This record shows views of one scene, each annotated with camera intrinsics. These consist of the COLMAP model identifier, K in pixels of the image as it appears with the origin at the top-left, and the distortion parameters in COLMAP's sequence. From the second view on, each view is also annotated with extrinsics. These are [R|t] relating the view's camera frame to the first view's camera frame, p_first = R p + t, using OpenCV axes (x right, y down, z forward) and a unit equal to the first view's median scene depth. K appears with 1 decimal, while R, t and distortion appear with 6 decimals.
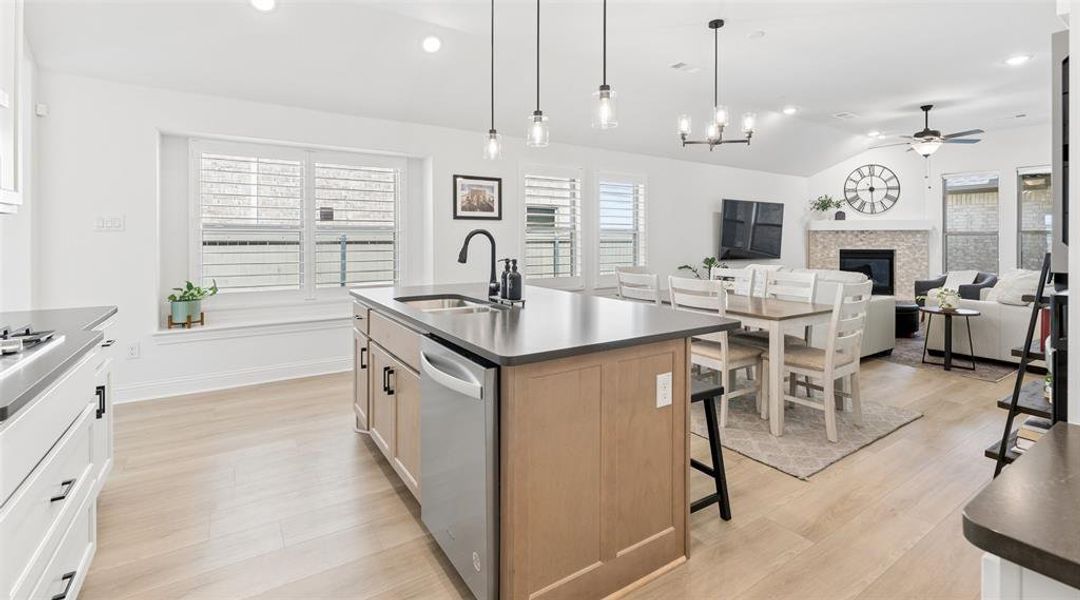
lens RADIAL K [[478.7, 0, 543.4], [0, 478.7, 243.8], [0, 0, 1]] dist [0.002463, -0.000558]
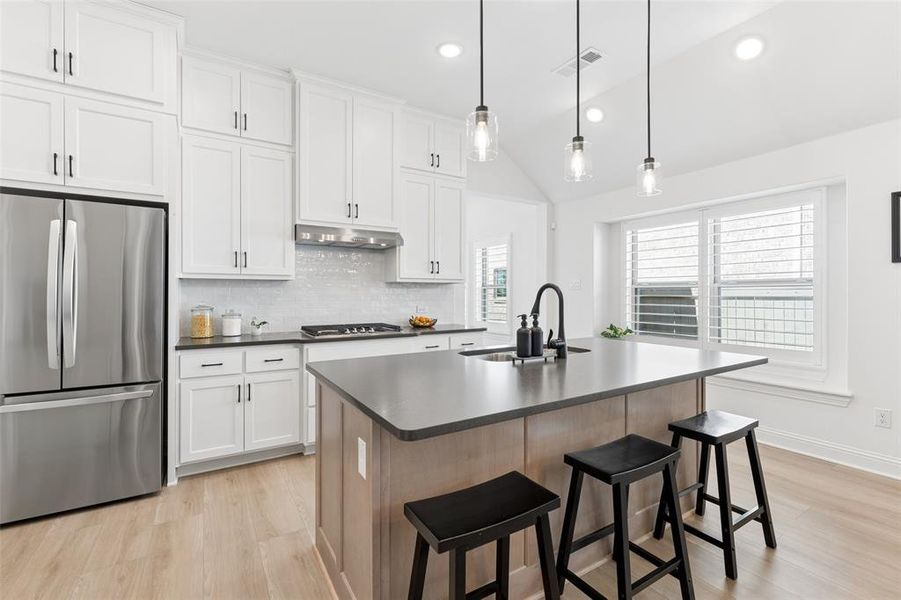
lens RADIAL K [[404.0, 0, 449.3], [0, 404.0, 292.7], [0, 0, 1]] dist [0.002965, -0.000434]
pose [[-0.040260, -0.004783, -0.999178, 0.258185], [-0.007604, 0.999961, -0.004481, -0.002643], [0.999160, 0.007417, -0.040295, 0.298497]]
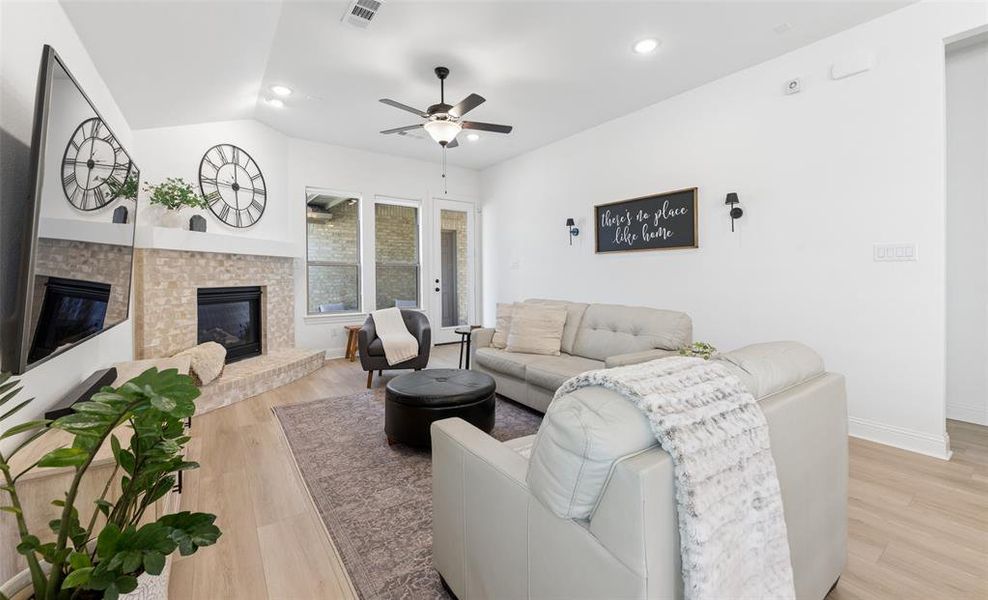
lens RADIAL K [[396.0, 0, 490.7], [0, 396.0, 276.2], [0, 0, 1]] dist [0.002282, 0.000158]
pose [[-0.020944, -0.002965, 0.999776, 0.212152], [0.007413, 0.999968, 0.003121, 0.000078], [-0.999753, 0.007477, -0.020921, 0.826336]]
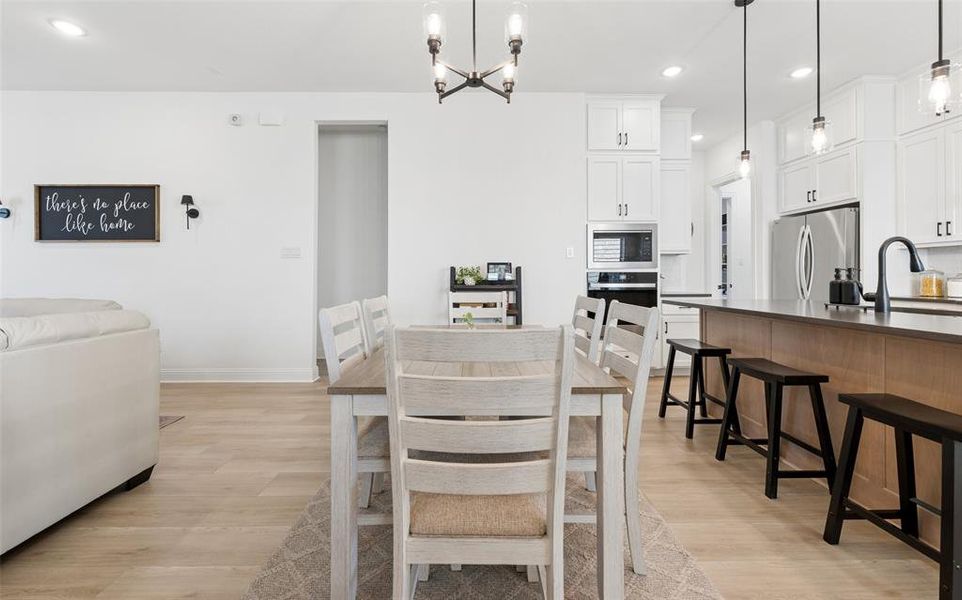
lens RADIAL K [[388.4, 0, 473.8], [0, 388.4, 274.7], [0, 0, 1]] dist [0.000652, -0.000586]
pose [[-0.835979, 0.002500, 0.548755, 0.059849], [0.004717, 0.999985, 0.002630, 0.013235], [-0.548741, 0.004787, -0.835979, 0.755384]]
